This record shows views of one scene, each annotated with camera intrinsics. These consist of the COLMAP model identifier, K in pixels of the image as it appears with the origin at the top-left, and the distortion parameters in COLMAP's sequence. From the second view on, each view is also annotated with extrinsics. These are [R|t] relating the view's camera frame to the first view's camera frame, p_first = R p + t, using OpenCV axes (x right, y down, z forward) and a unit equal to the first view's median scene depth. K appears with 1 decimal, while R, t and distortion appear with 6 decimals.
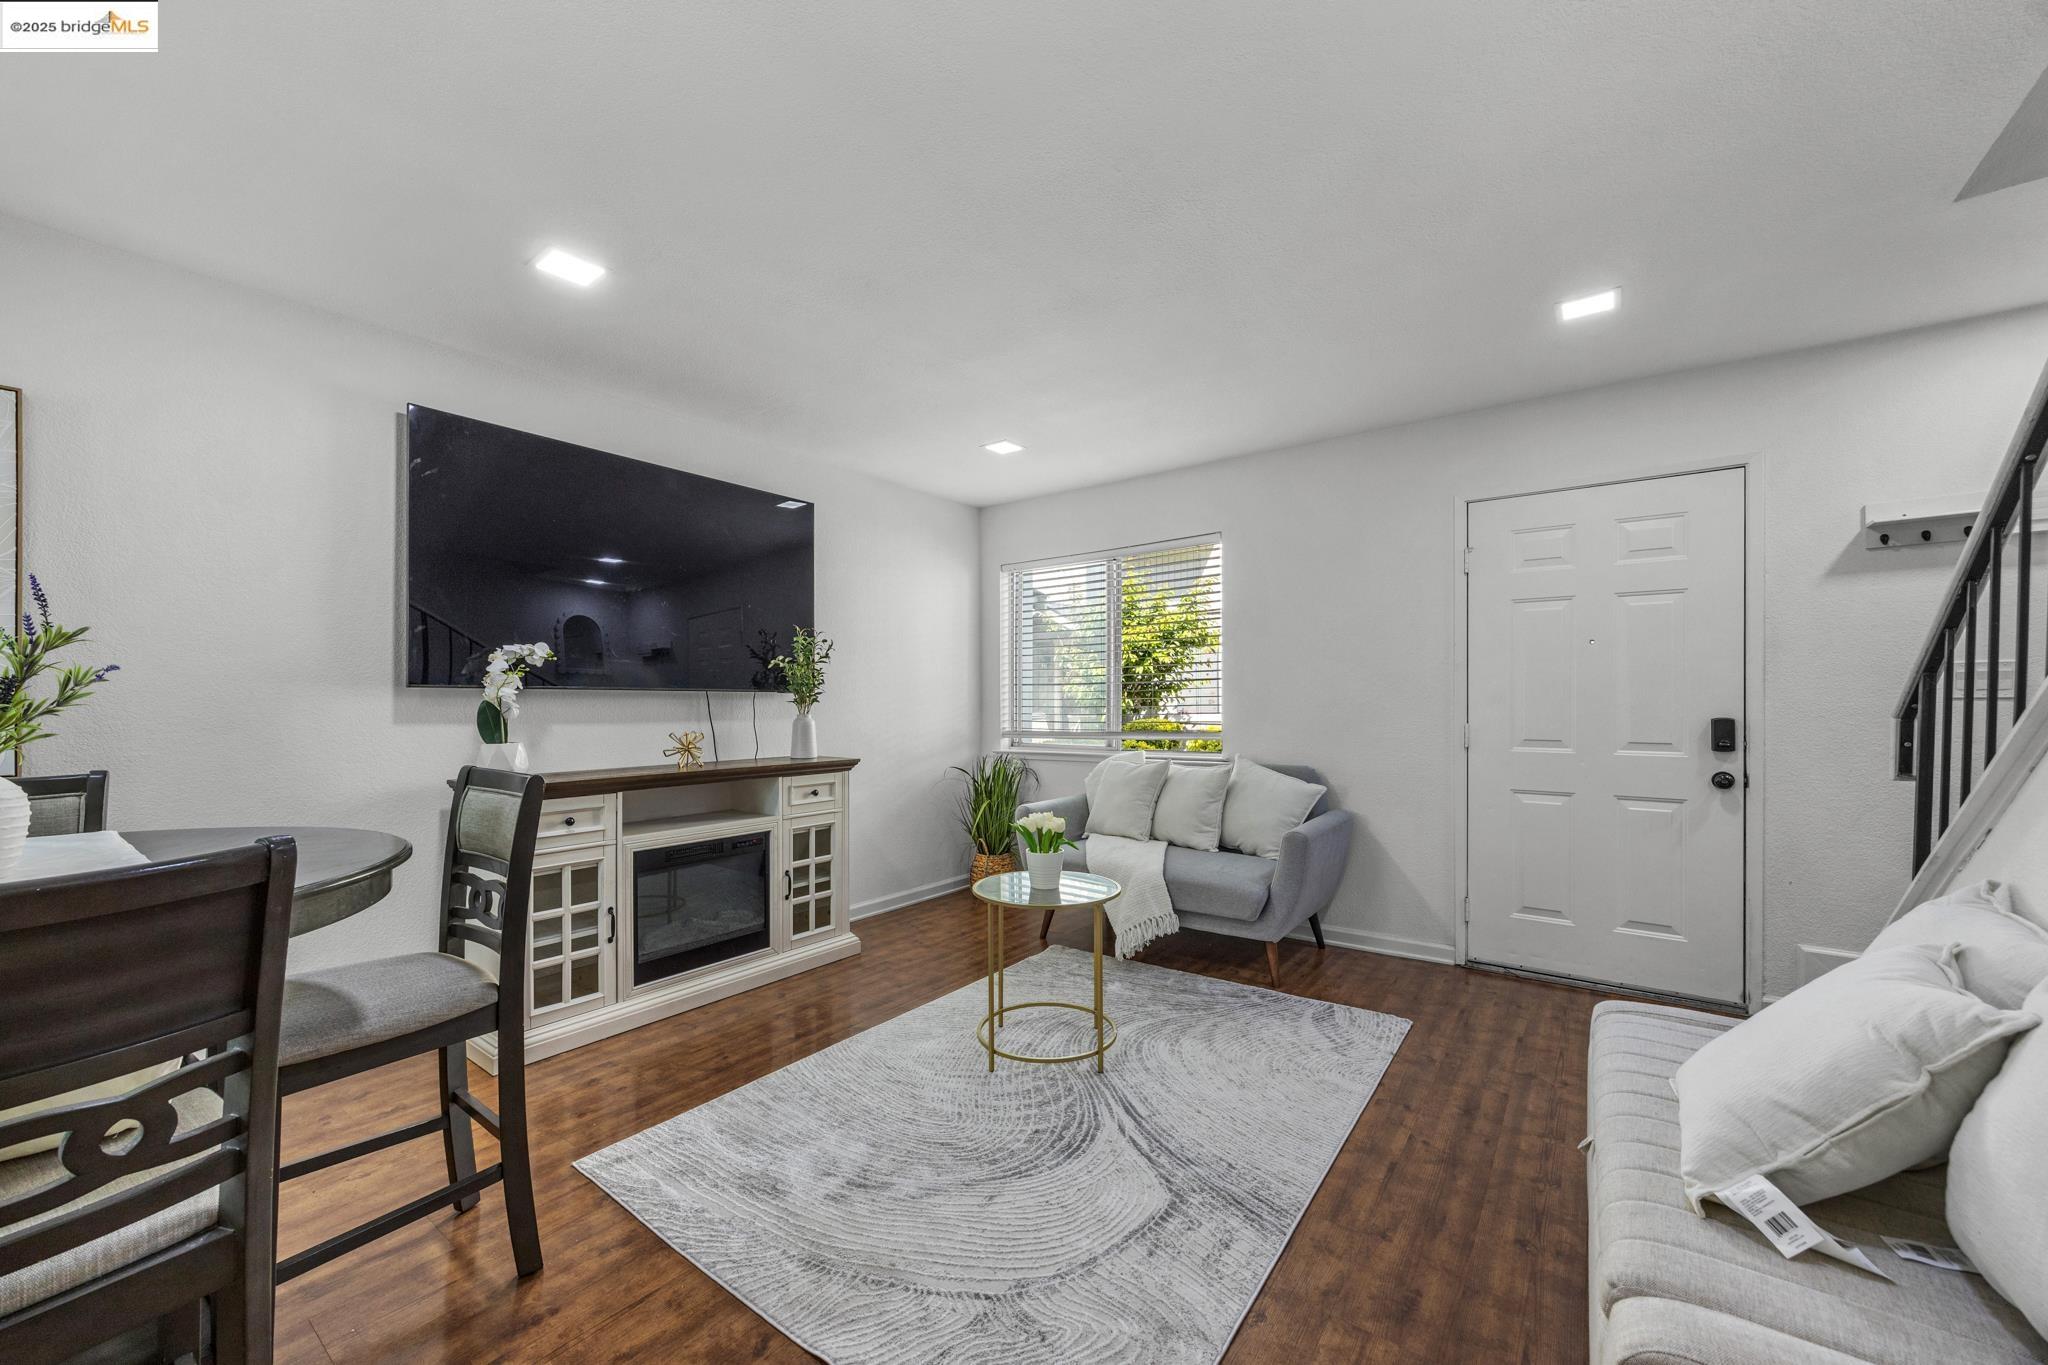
lens RADIAL K [[790.2, 0, 1032.0], [0, 790.2, 700.3], [0, 0, 1]] dist [-0.000724, 0.000129]
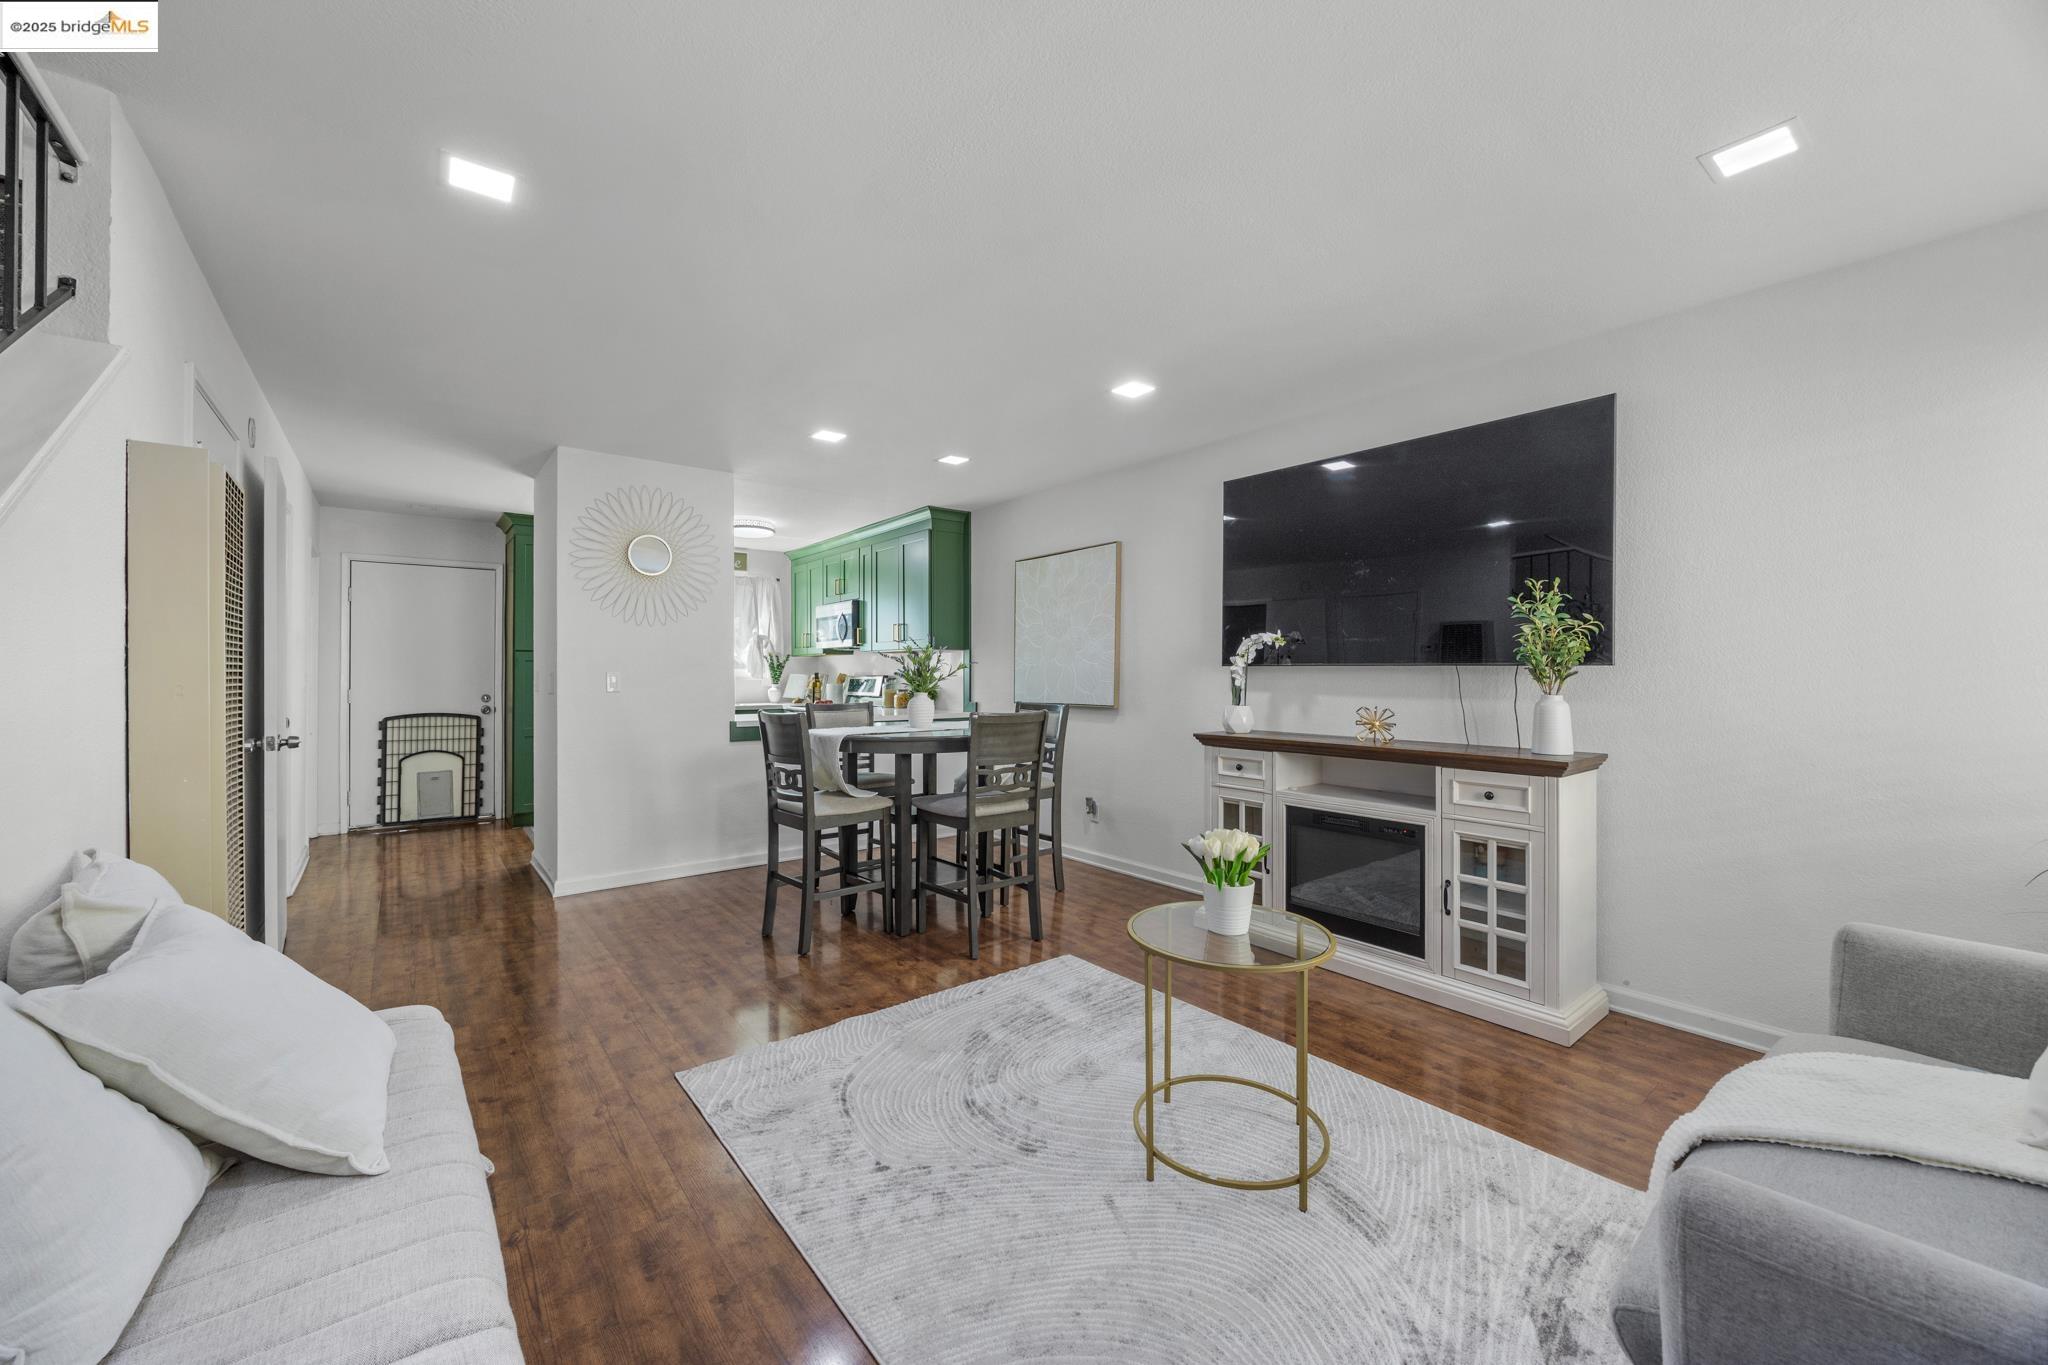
lens RADIAL K [[780.2, 0, 1024.6], [0, 780.2, 669.2], [0, 0, 1]] dist [-0.006493, 0.000160]
pose [[-0.263085, -0.003344, -0.964767, 0.722184], [-0.000127, 0.999994, -0.003432, -0.005168], [0.964773, -0.000780, -0.263084, 0.944655]]
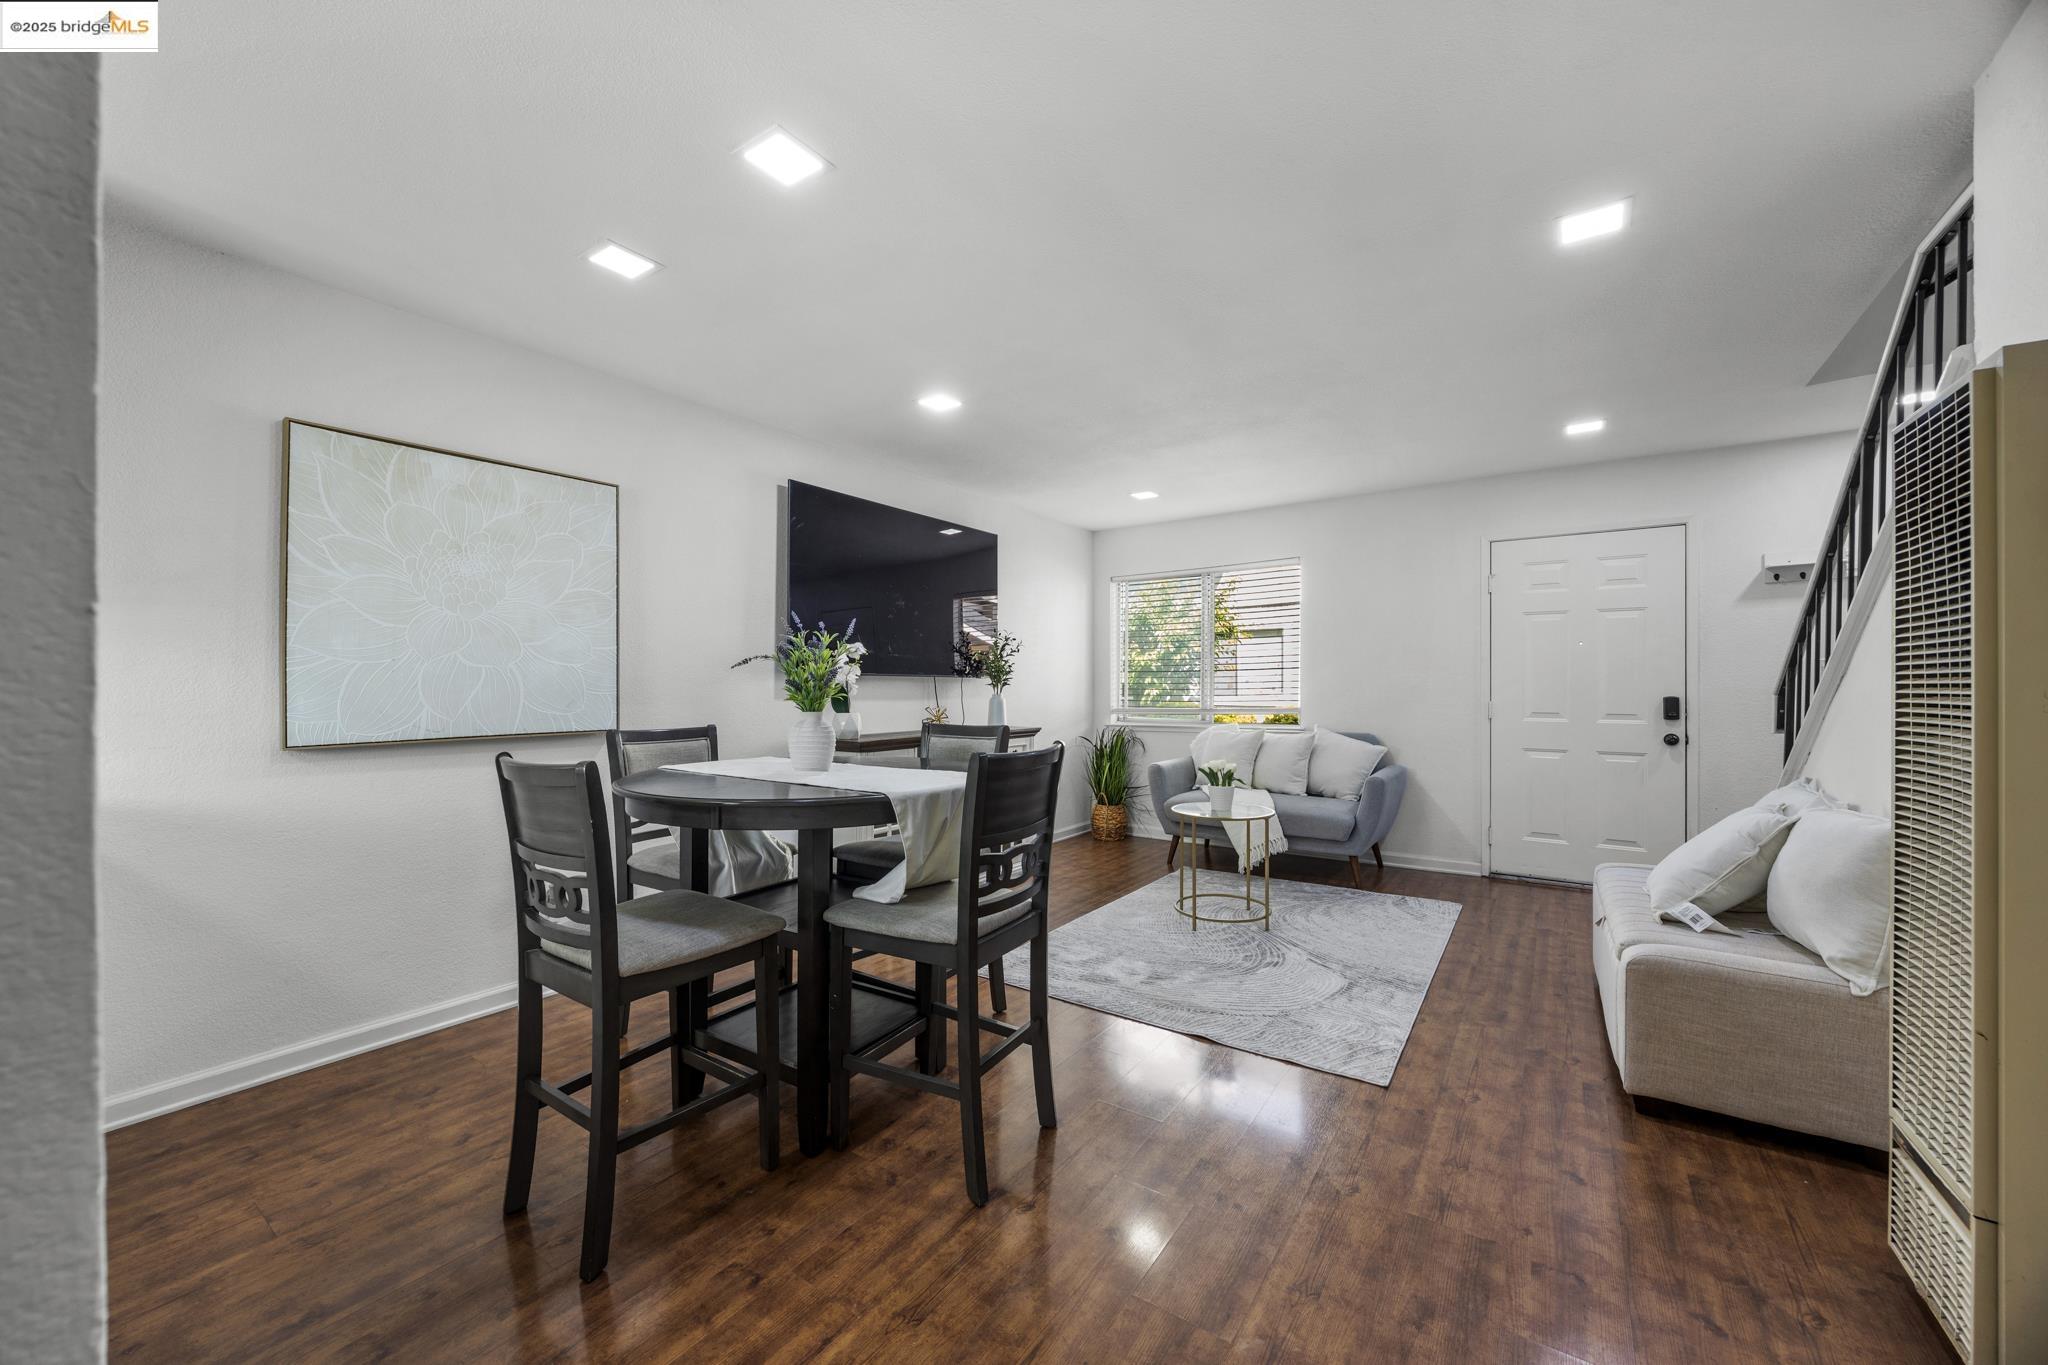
lens RADIAL K [[777.8, 0, 1023.8], [0, 777.8, 684.1], [0, 0, 1]] dist [-0.002790, 0.000257]
pose [[0.999728, 0.001982, 0.023232, -0.359717], [-0.001940, 0.999996, -0.001805, 0.003945], [-0.023236, 0.001759, 0.999728, -0.412264]]
